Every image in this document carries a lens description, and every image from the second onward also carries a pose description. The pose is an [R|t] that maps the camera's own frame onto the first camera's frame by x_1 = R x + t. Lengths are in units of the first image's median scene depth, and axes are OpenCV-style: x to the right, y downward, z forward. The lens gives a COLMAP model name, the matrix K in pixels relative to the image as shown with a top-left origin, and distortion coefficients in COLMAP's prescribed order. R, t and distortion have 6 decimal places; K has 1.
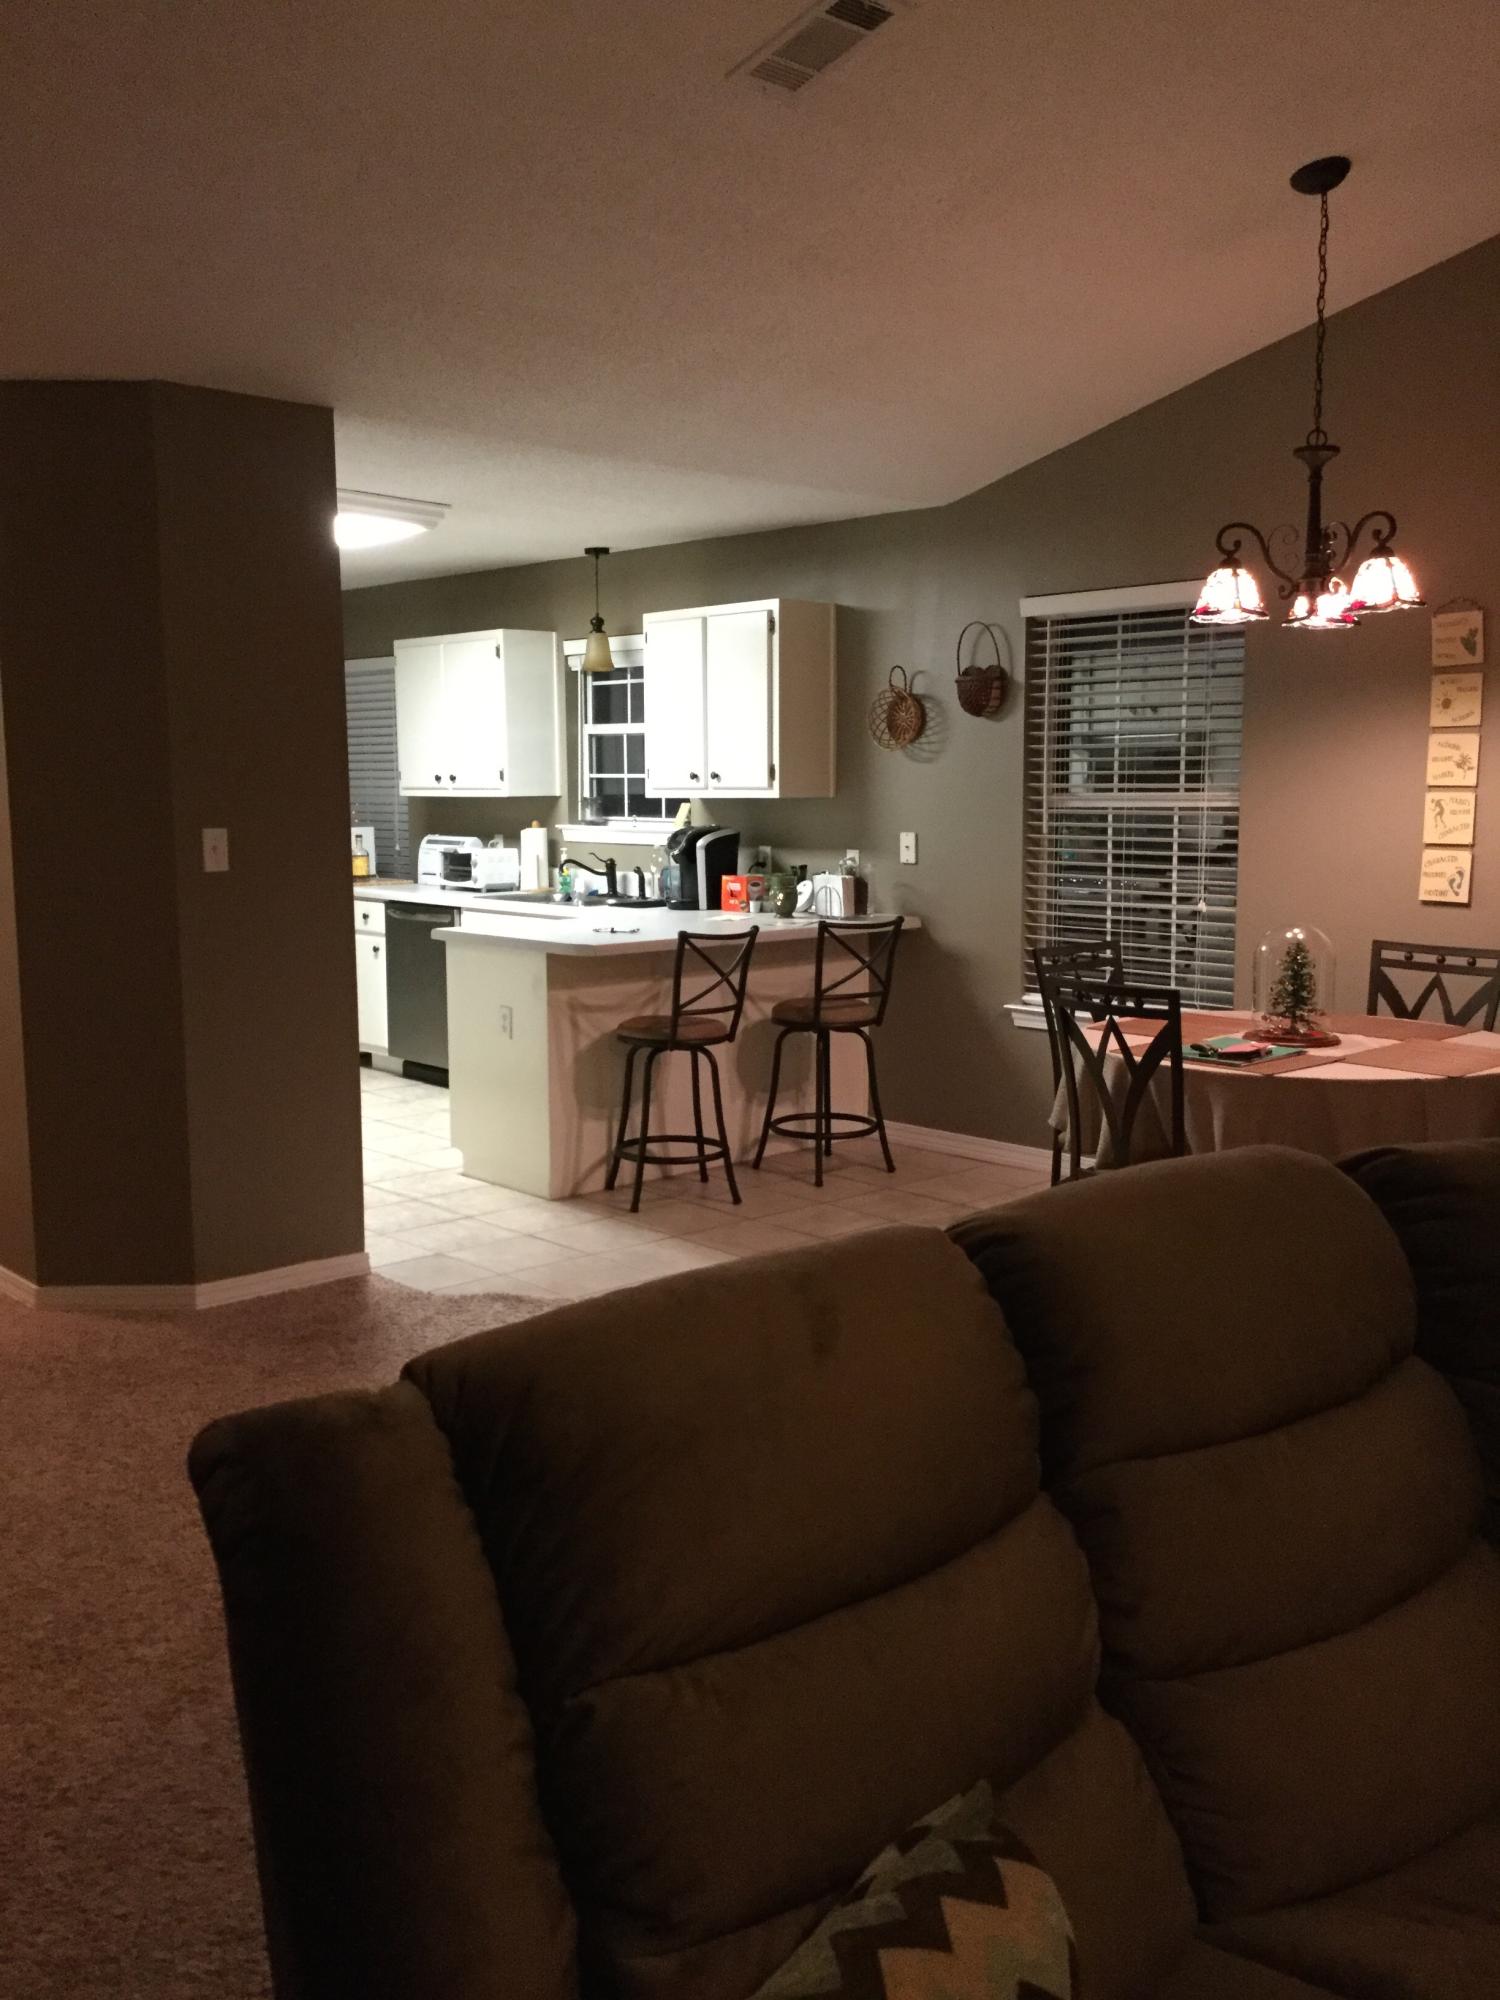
lens RADIAL K [[1788.6, 0, 727.4], [0, 1788.6, 1002.2], [0, 0, 1]] dist [0.103100, -0.184357]
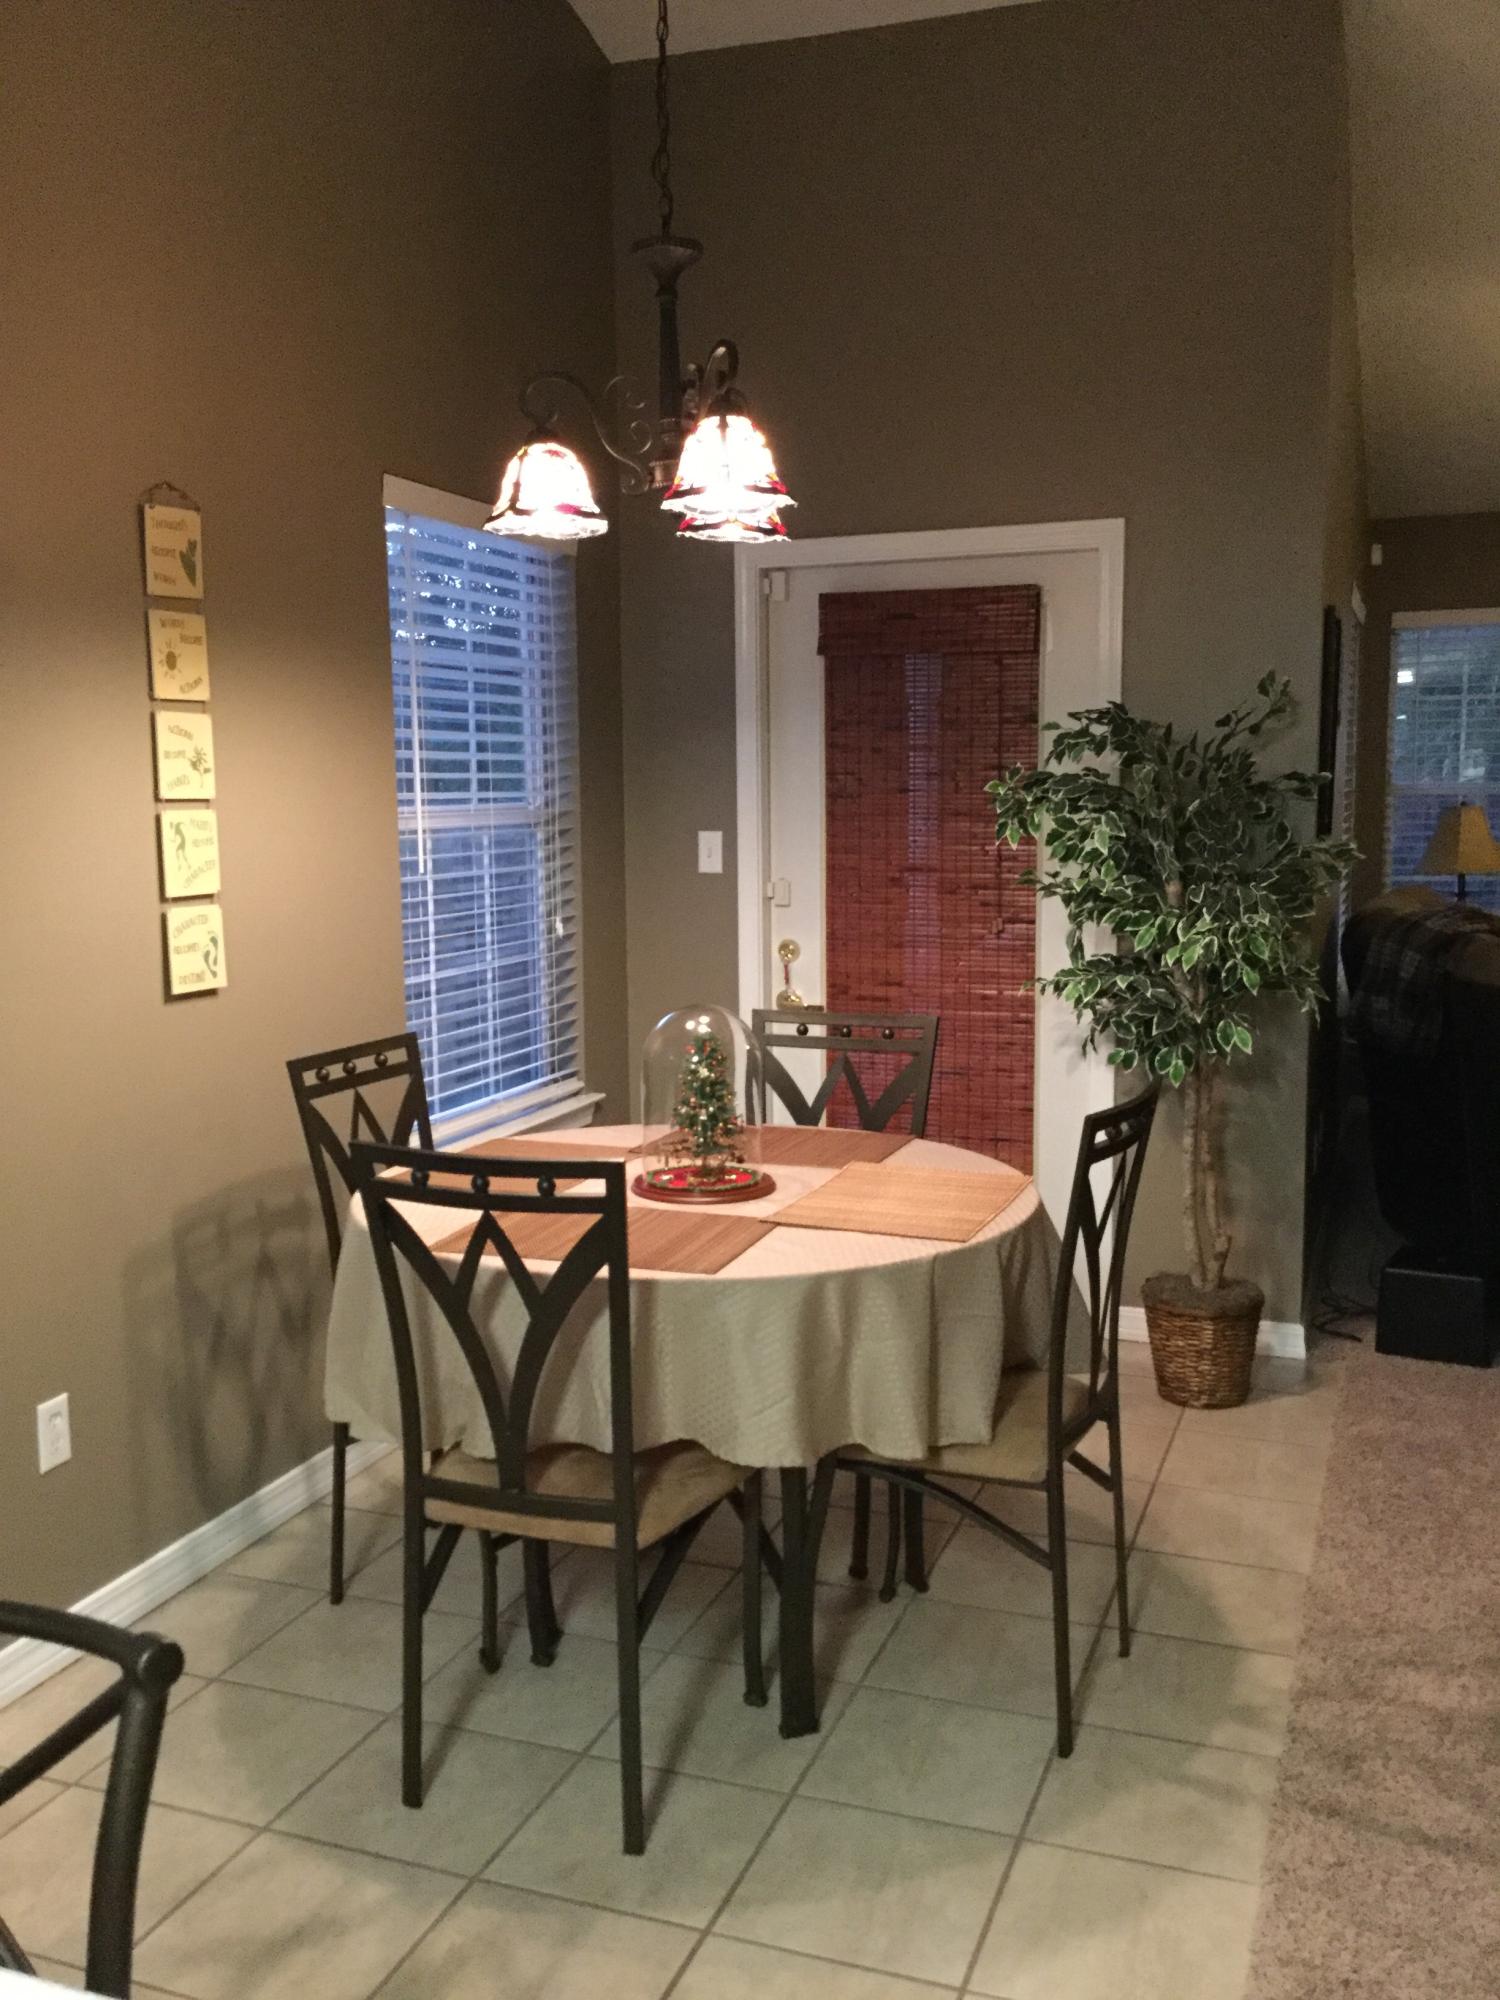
lens RADIAL K [[1788.6, 0, 764.2], [0, 1788.6, 998.5], [0, 0, 1]] dist [0.103100, -0.184357]
pose [[-0.450265, -0.104135, 0.886802, -0.193431], [0.125889, 0.975852, 0.178510, -0.118131], [-0.883976, 0.192015, -0.426283, 0.942470]]
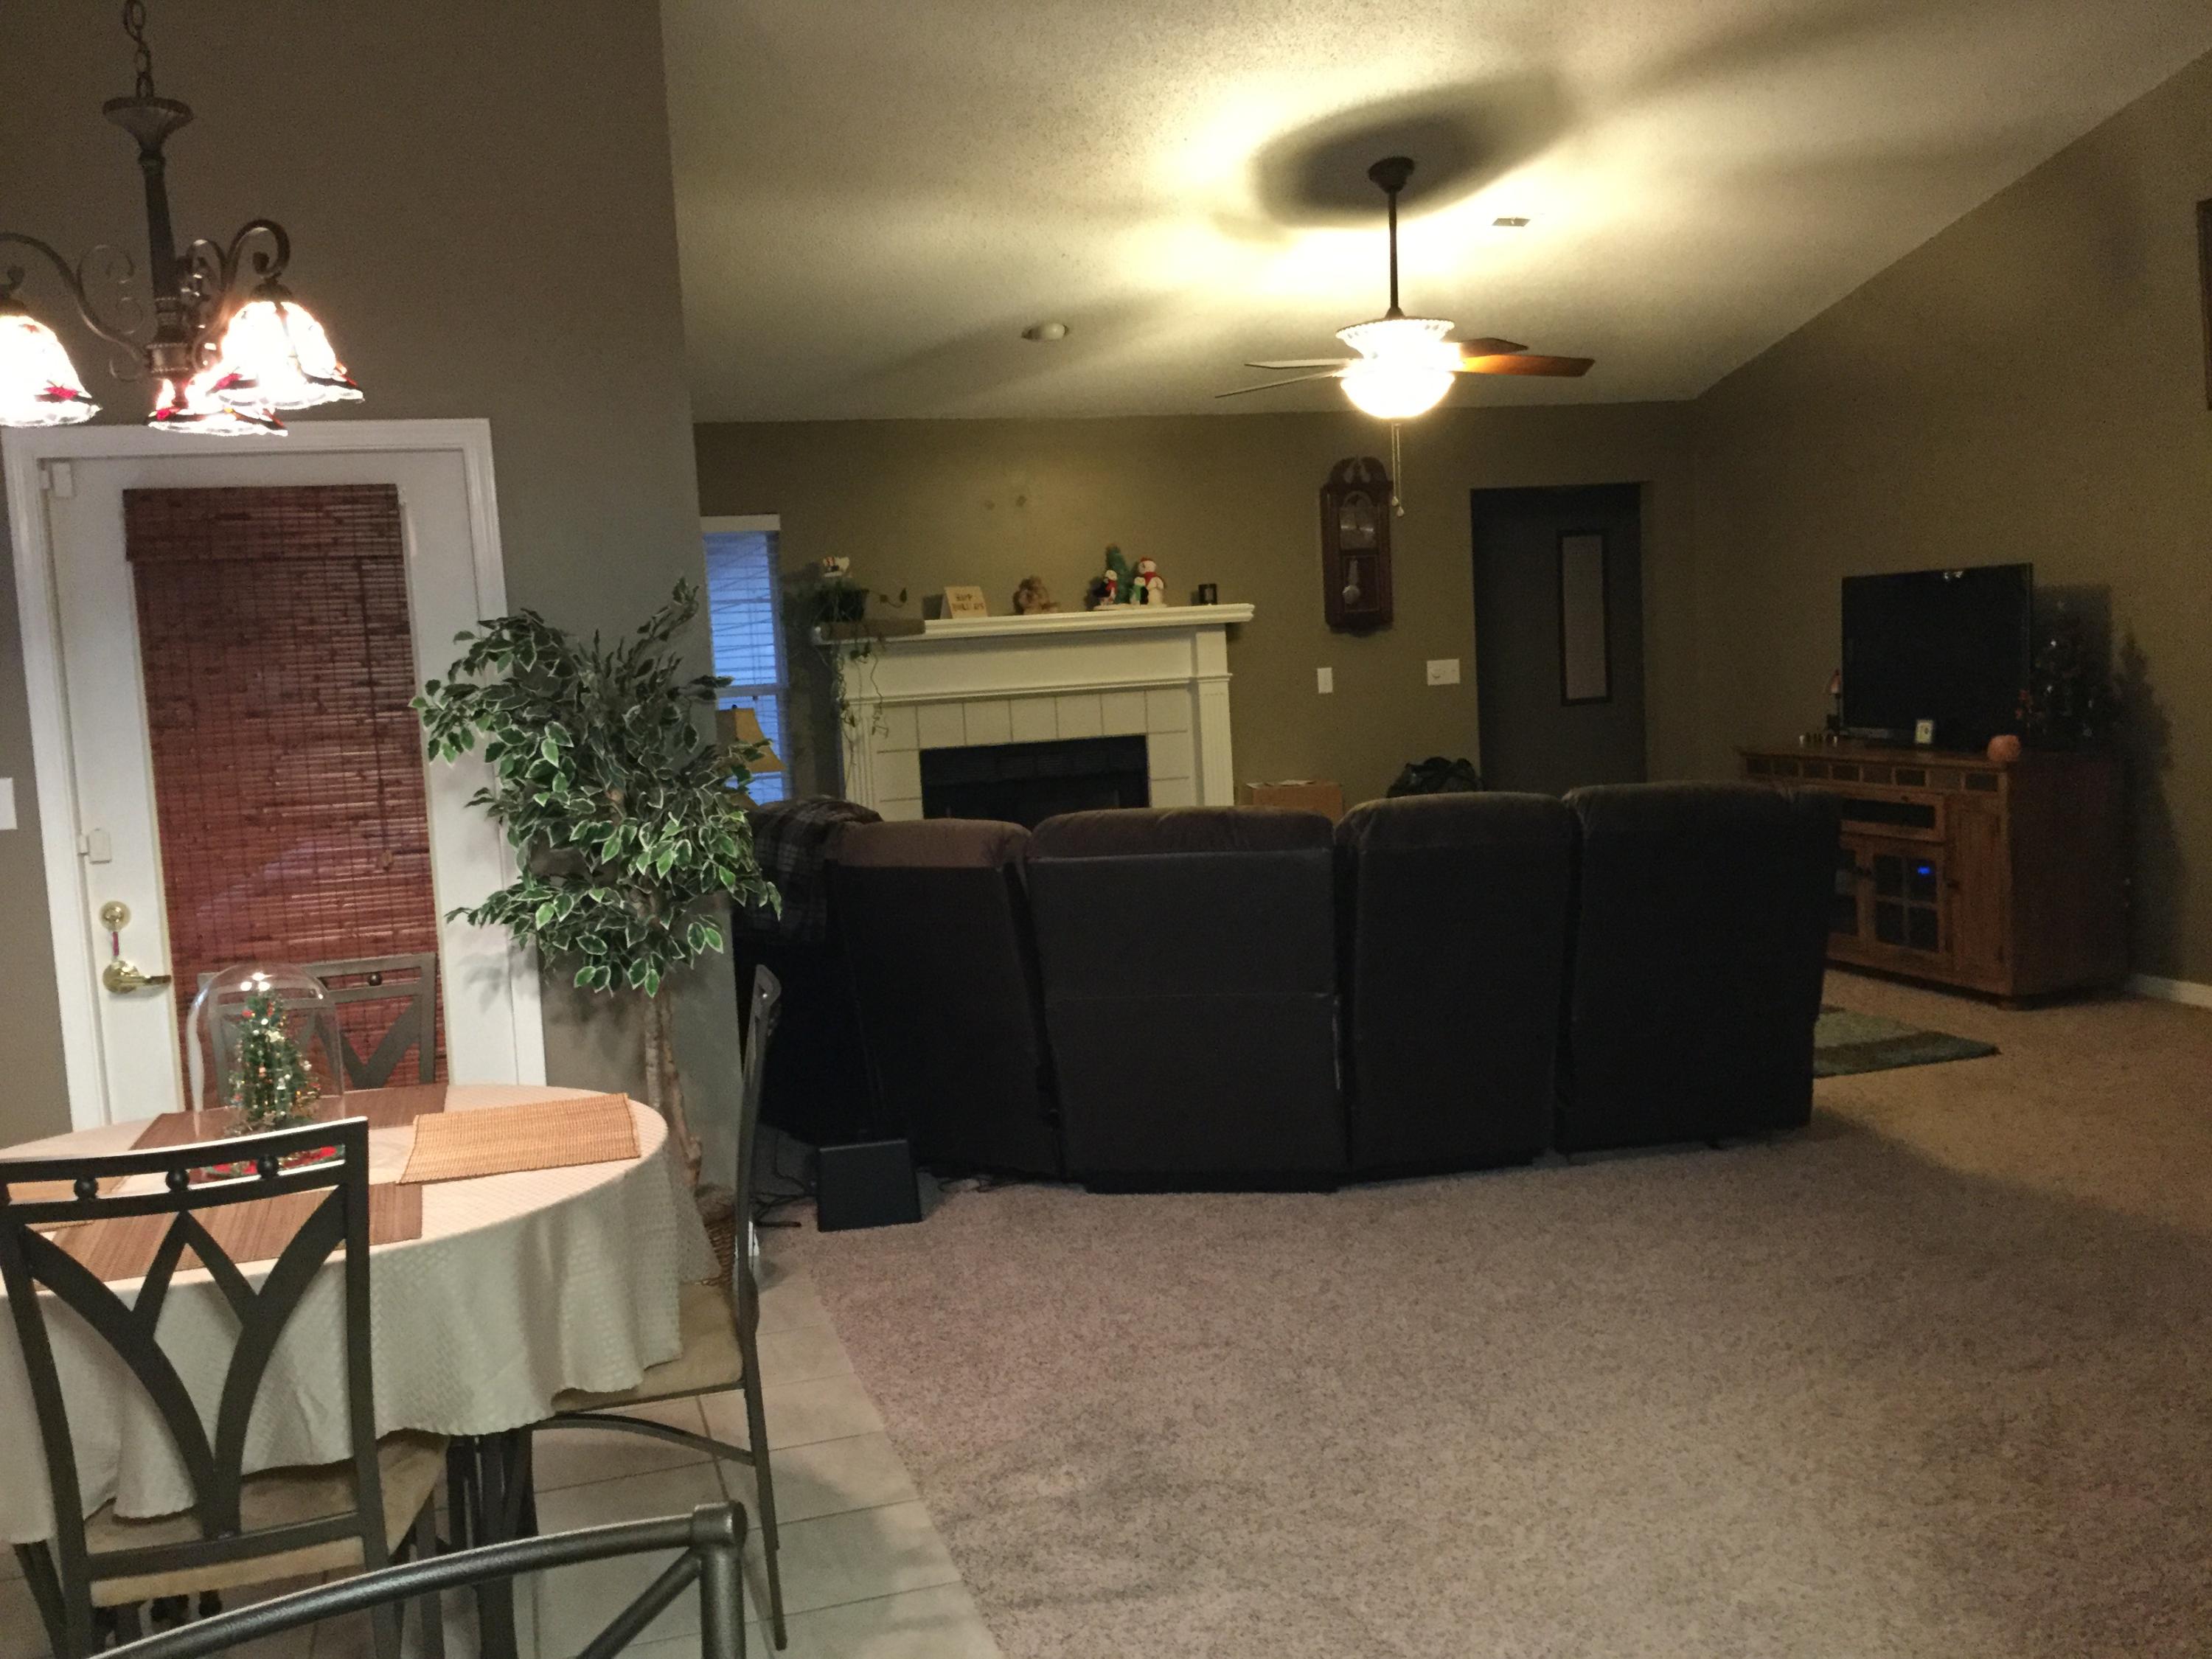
lens RADIAL K [[1978.2, 0, 1106.7], [0, 1978.2, 846.4], [0, 0, 1]] dist [0.103100, -0.184357]
pose [[-0.899356, 0.007341, 0.437156, -0.167487], [0.112113, 0.970301, 0.214353, -0.127614], [-0.422599, 0.241790, -0.873469, 1.008059]]
